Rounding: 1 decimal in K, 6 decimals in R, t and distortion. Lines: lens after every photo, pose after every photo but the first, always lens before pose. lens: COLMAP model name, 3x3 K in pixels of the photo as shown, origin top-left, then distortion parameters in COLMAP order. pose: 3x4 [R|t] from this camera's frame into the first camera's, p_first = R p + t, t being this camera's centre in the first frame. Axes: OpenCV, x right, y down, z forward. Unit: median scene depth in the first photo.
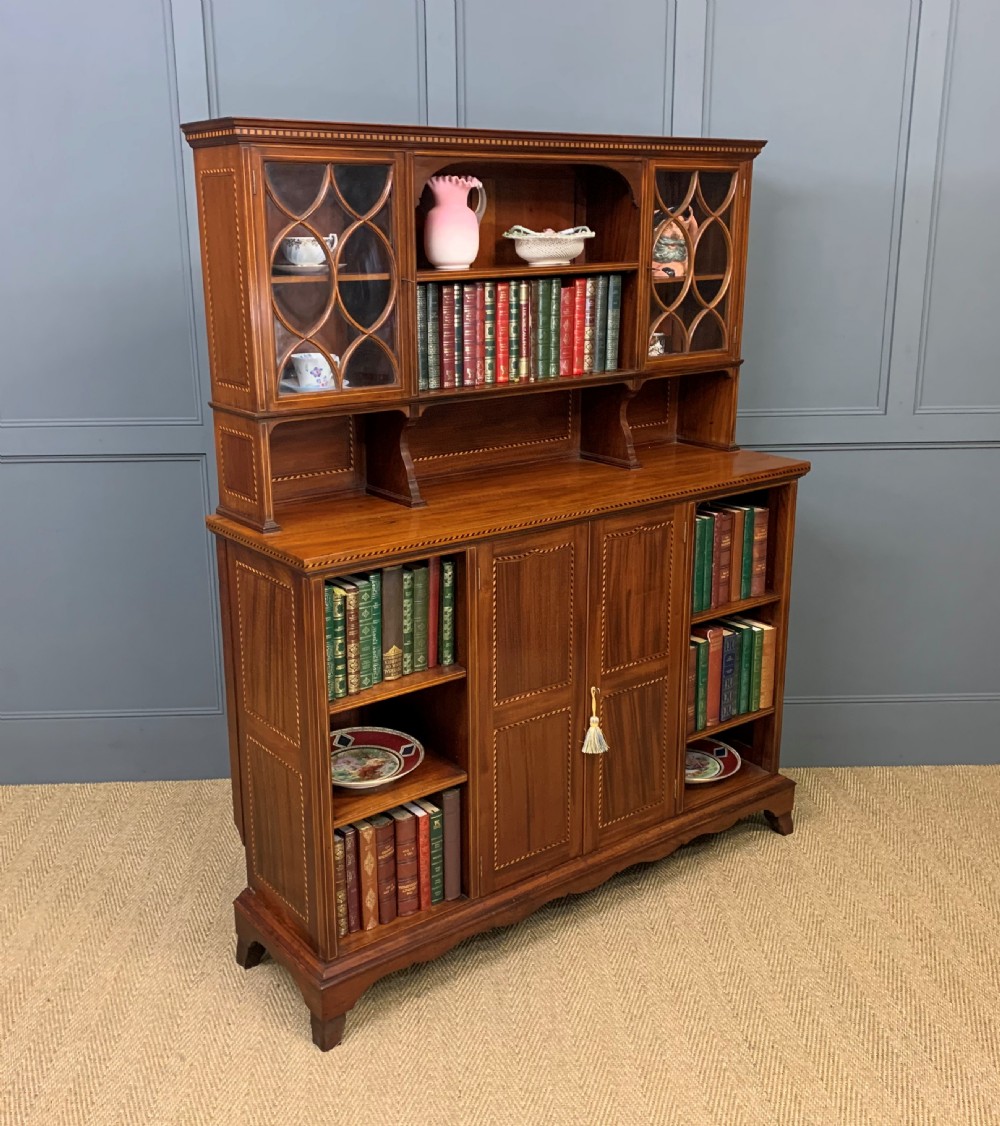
lens RADIAL K [[1189.0, 0, 473.4], [0, 1189.0, 554.5], [0, 0, 1]] dist [0.176752, -0.421012]
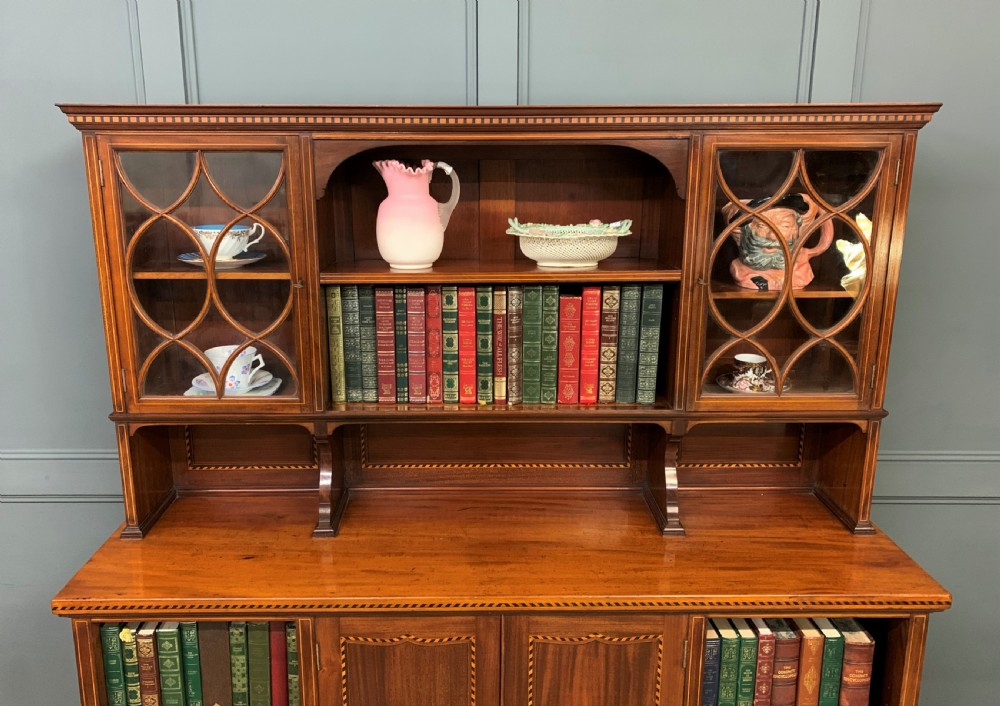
lens RADIAL K [[801.6, 0, 474.9], [0, 801.6, 348.3], [0, 0, 1]] dist [0.100649, -0.184655]
pose [[0.805973, 0.143621, -0.574265, 0.351139], [-0.164408, 0.986264, 0.015916, -0.197541], [0.568663, 0.081586, 0.818515, 0.566102]]
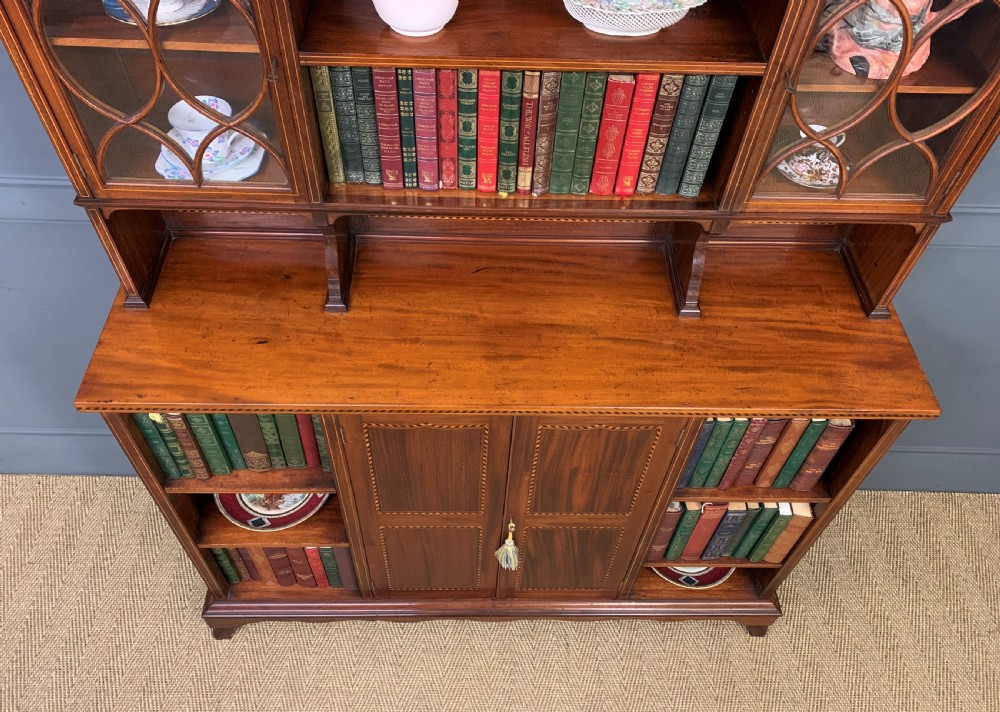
lens RADIAL K [[765.4, 0, 496.0], [0, 765.4, 367.6], [0, 0, 1]] dist [0.039351, -0.039585]
pose [[0.808623, 0.481788, -0.337651, 0.243437], [-0.200660, 0.765358, 0.611524, -0.357095], [0.553050, -0.426740, 0.715562, 0.649445]]
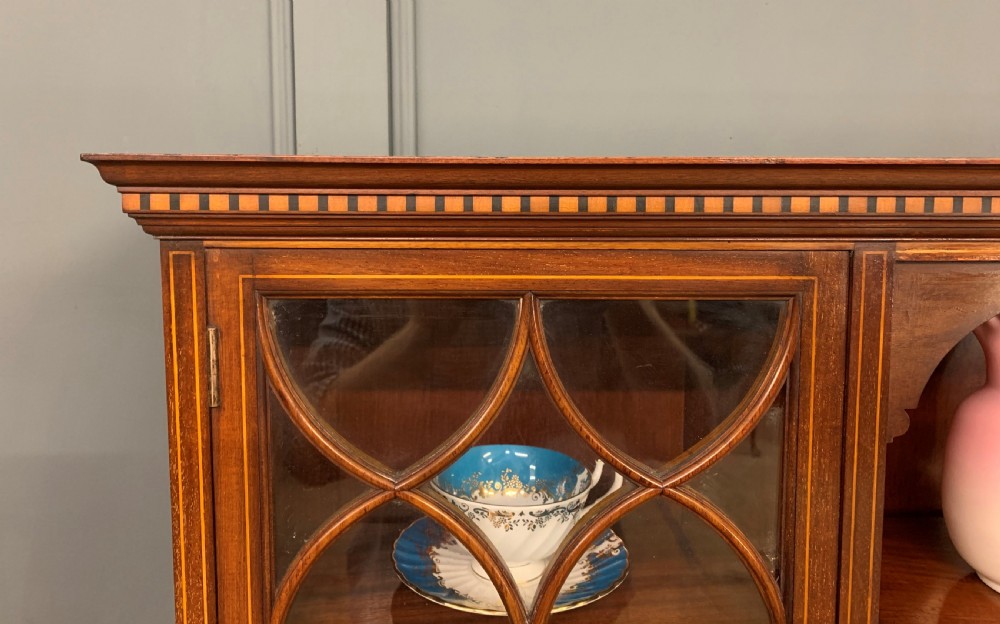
lens RADIAL K [[815.1, 0, 498.9], [0, 815.1, 250.1], [0, 0, 1]] dist [0.032503, -0.003229]
pose [[0.816967, 0.070133, -0.572404, -0.016263], [-0.165669, 0.979280, -0.116468, -0.273262], [0.552376, 0.189980, 0.811658, 0.740182]]
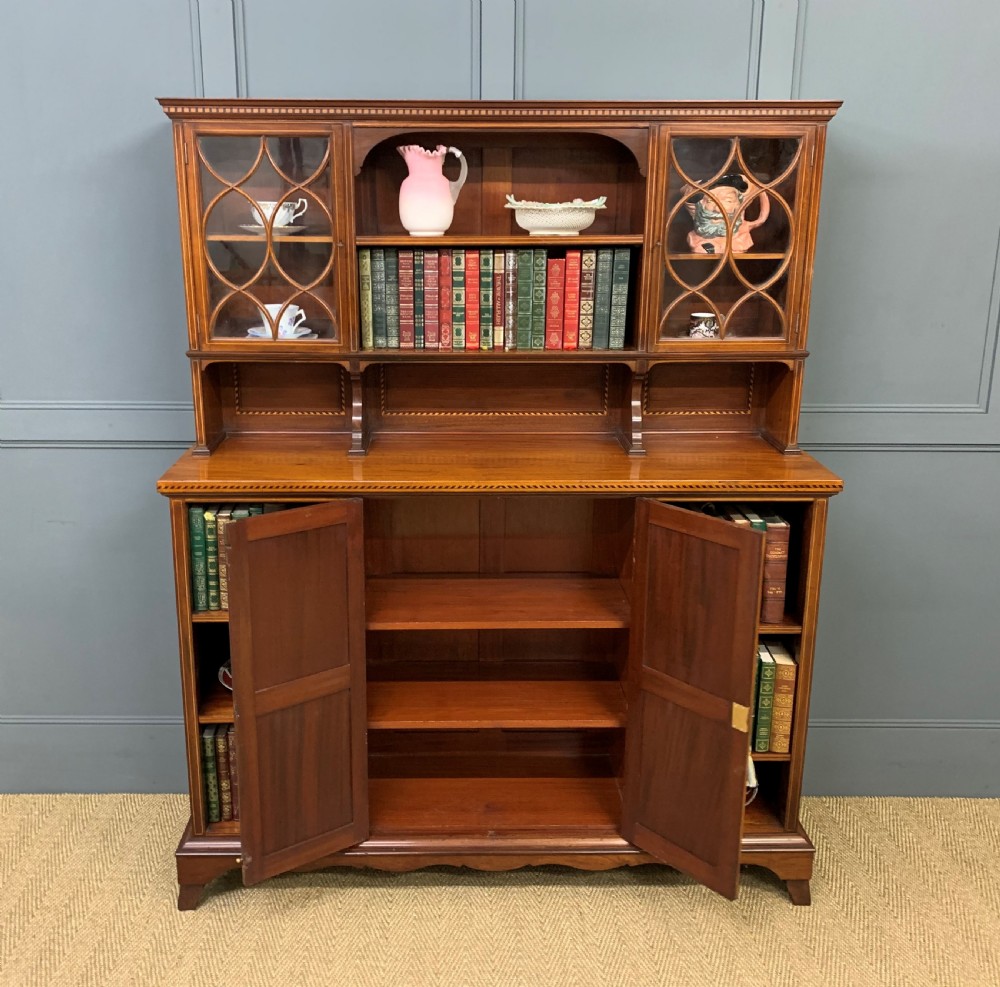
lens RADIAL K [[1026.8, 0, 464.8], [0, 1026.8, 474.6], [0, 0, 1]] dist [0.149784, -0.373160]
pose [[0.809016, 0.163574, -0.564568, 0.547121], [-0.167471, 0.984833, 0.045357, -0.080188], [0.563424, 0.057854, 0.824139, 0.292465]]
